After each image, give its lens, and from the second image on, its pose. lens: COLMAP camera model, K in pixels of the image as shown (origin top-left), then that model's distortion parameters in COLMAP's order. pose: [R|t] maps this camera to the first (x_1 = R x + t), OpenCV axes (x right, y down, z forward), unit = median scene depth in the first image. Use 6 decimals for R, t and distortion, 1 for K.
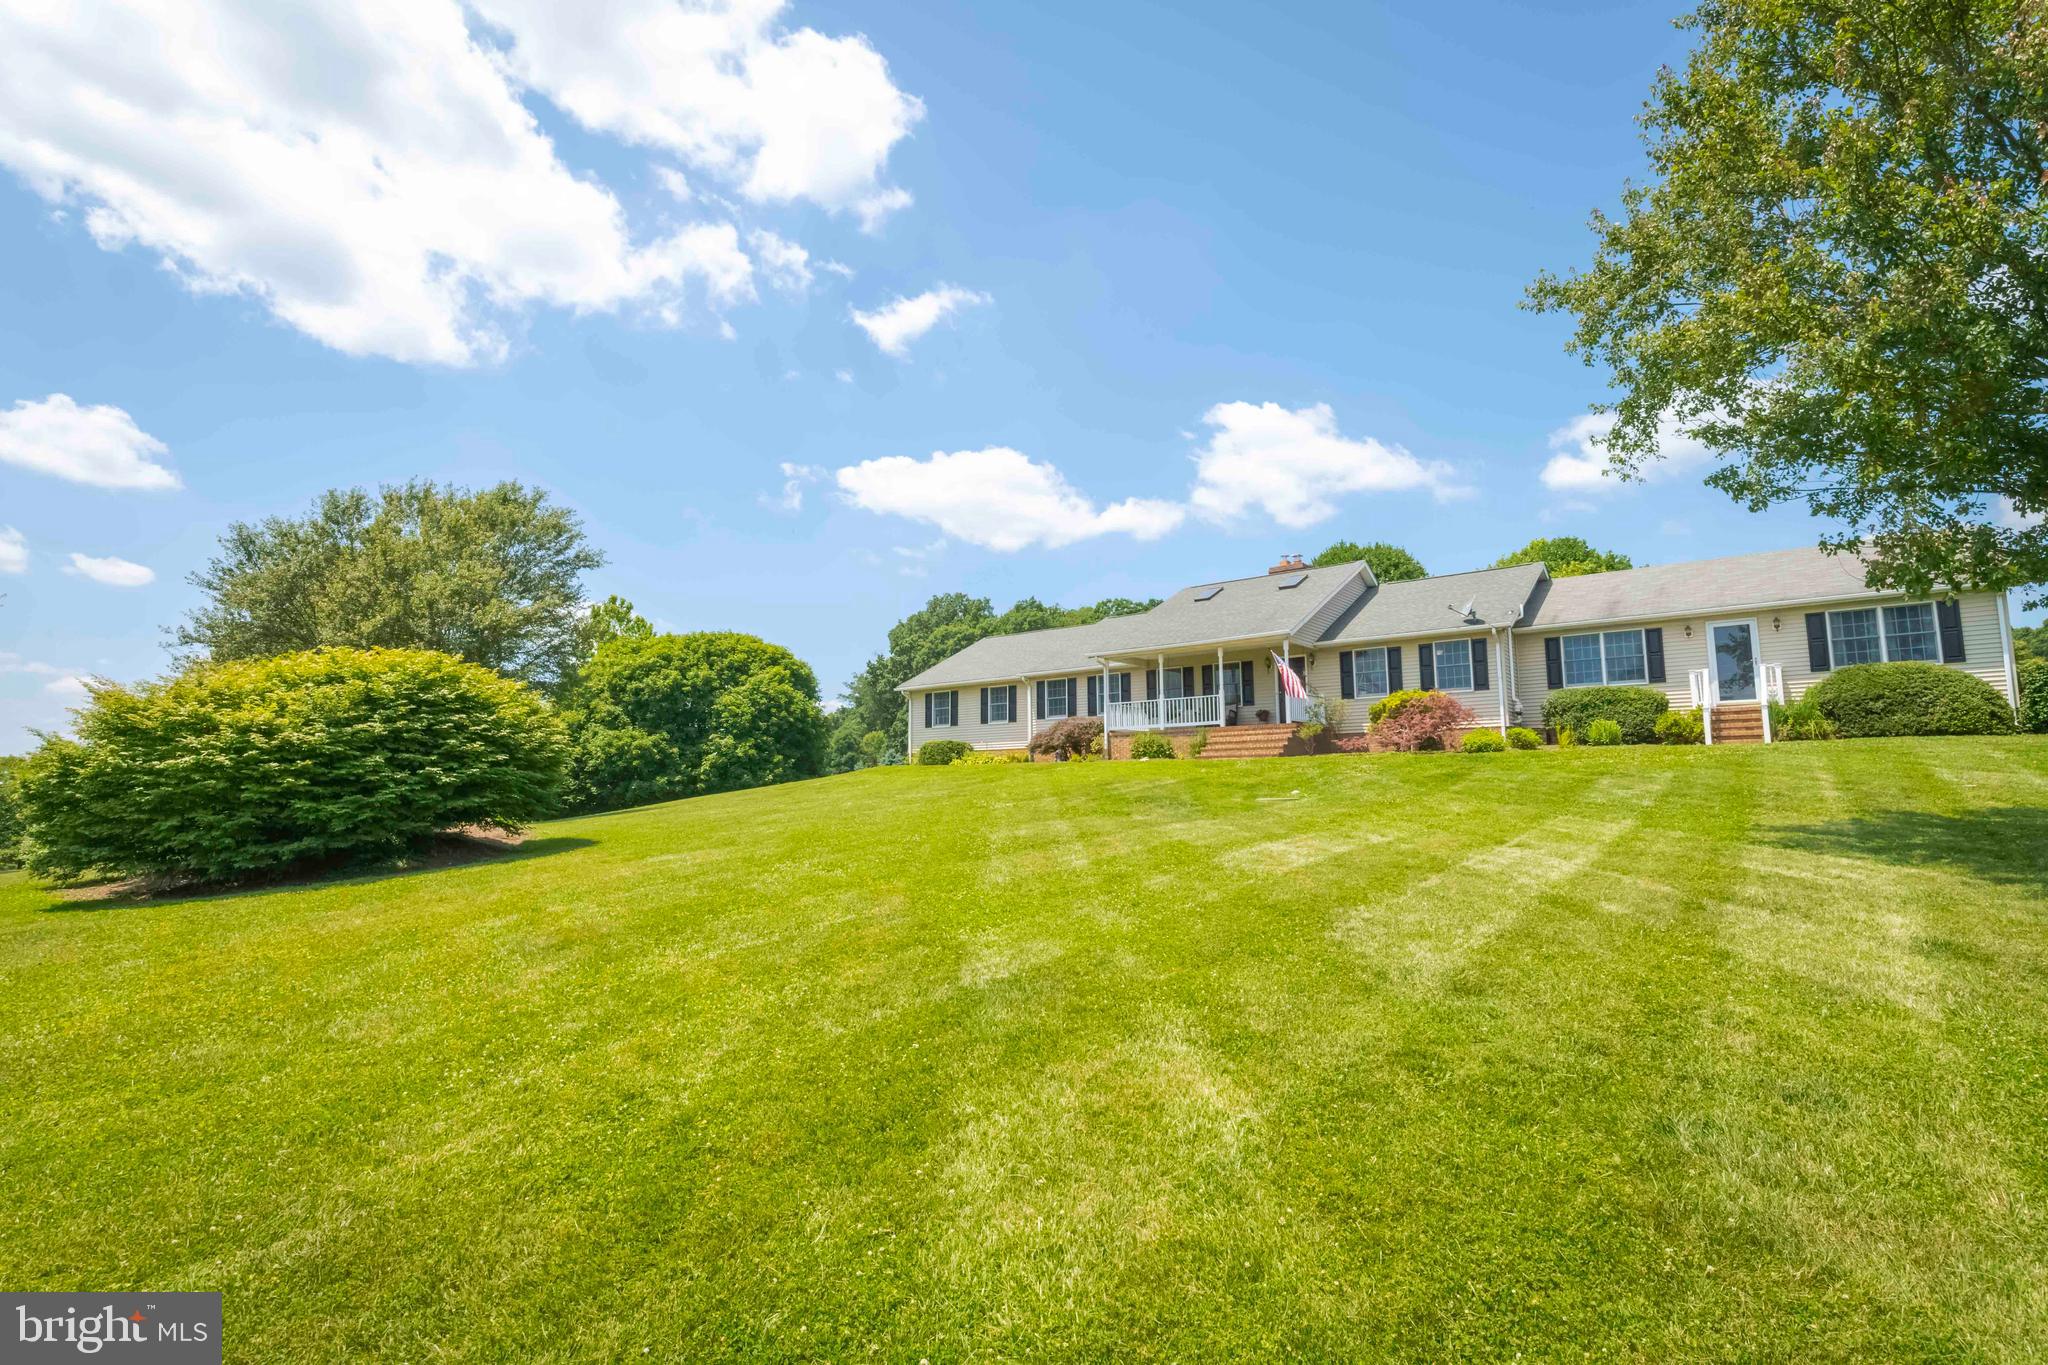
lens RADIAL K [[992.9, 0, 1024.0], [0, 992.9, 682.5], [0, 0, 1]] dist [0.000084, 0.000125]
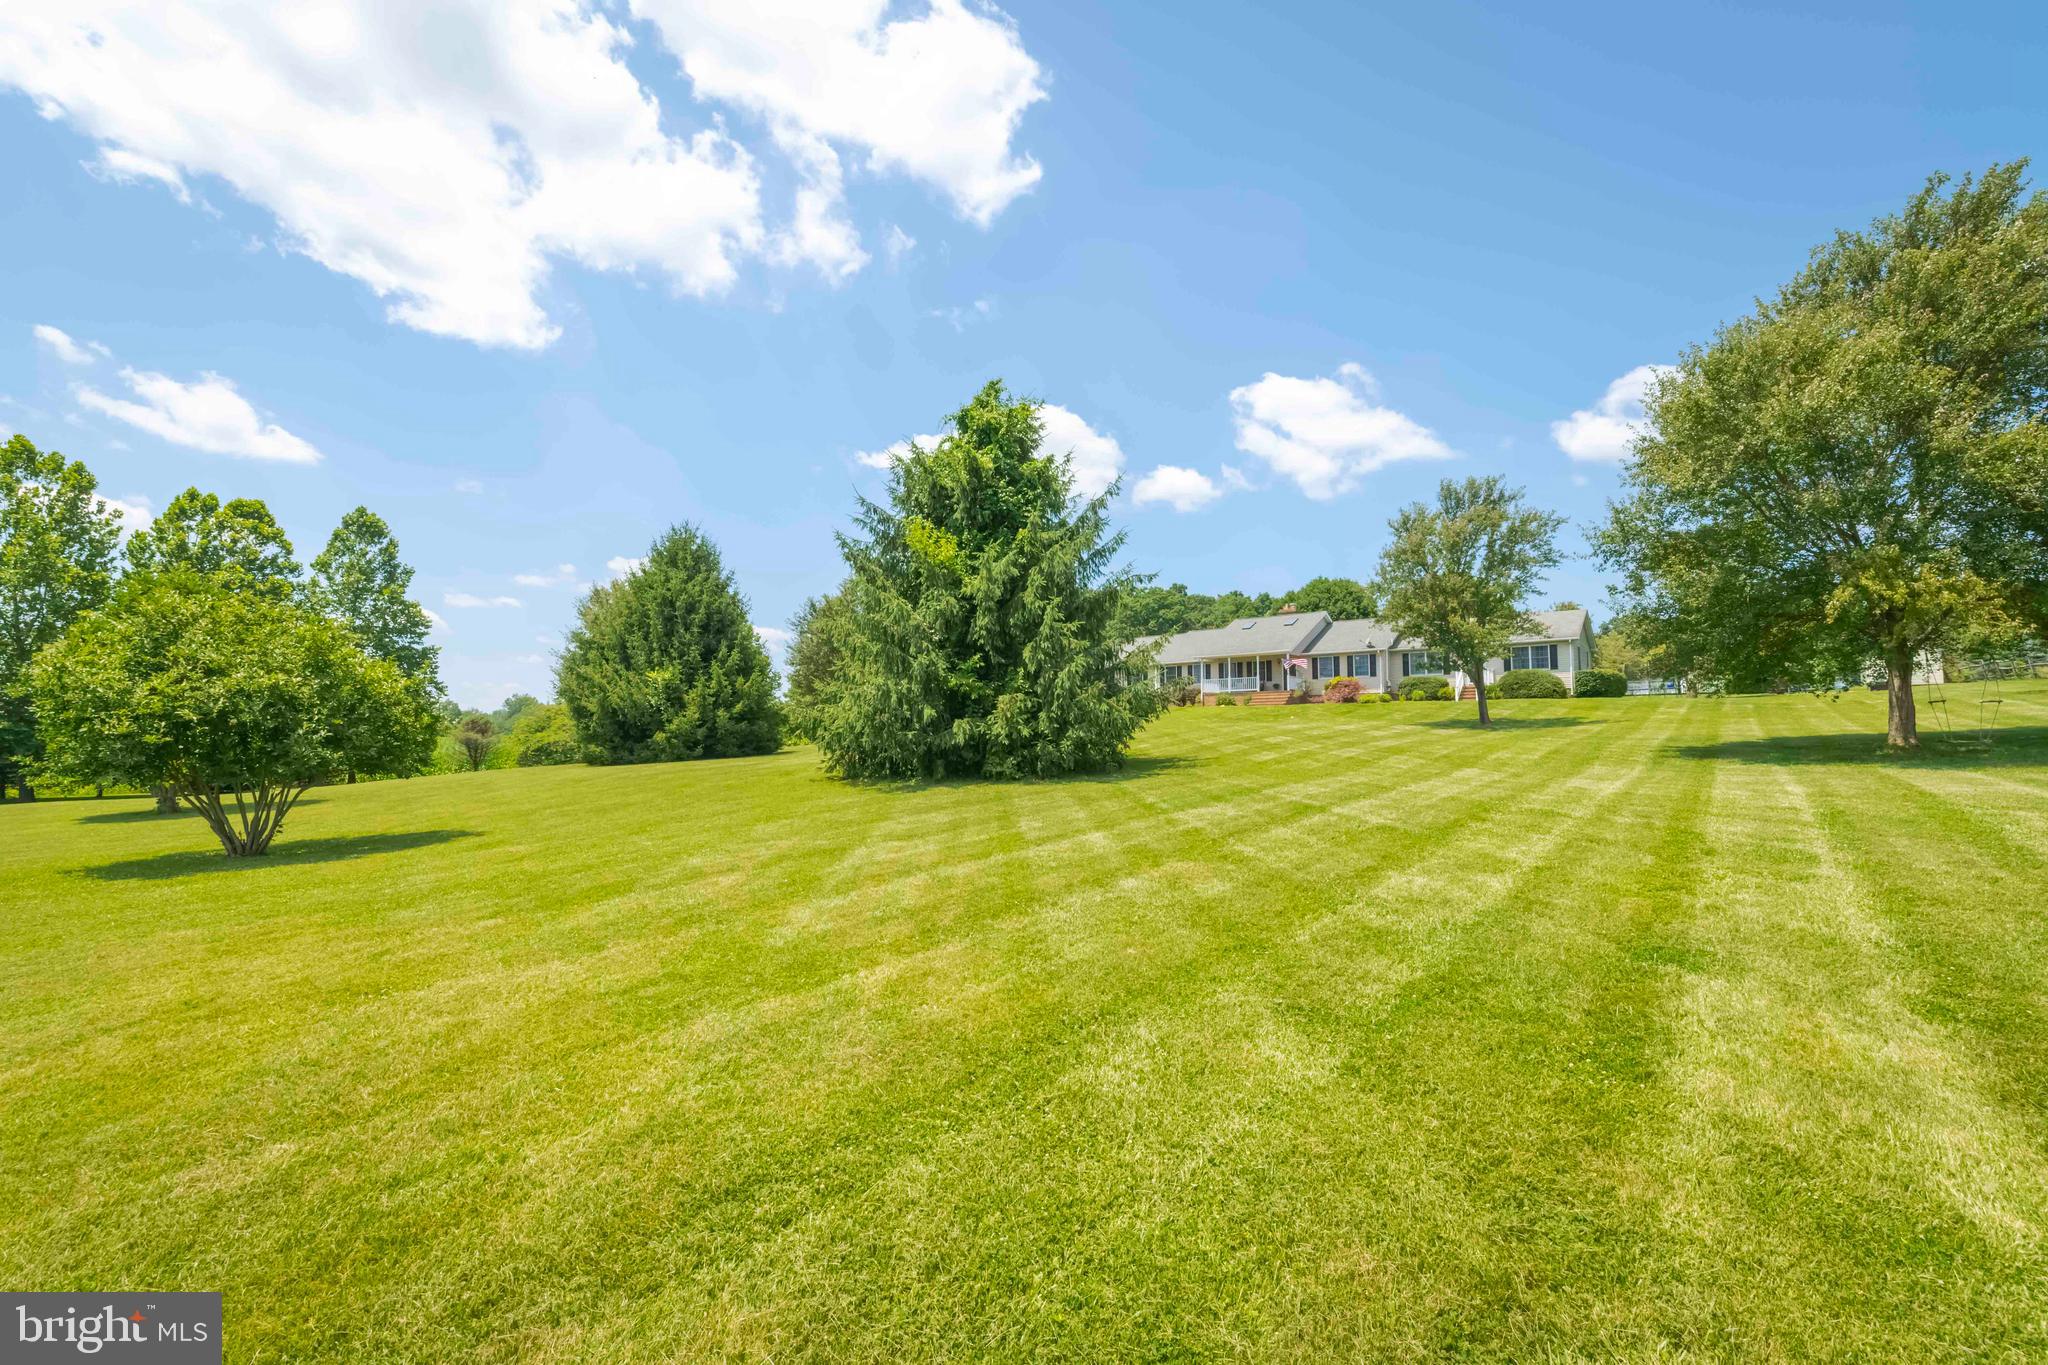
lens RADIAL K [[871.5, 0, 1024.0], [0, 871.5, 682.5], [0, 0, 1]] dist [0.000255, 0.000003]
pose [[0.999507, 0.006341, -0.030759, -0.266876], [-0.004916, 0.998922, 0.046168, -0.063665], [0.031019, -0.045994, 0.998460, -0.974299]]
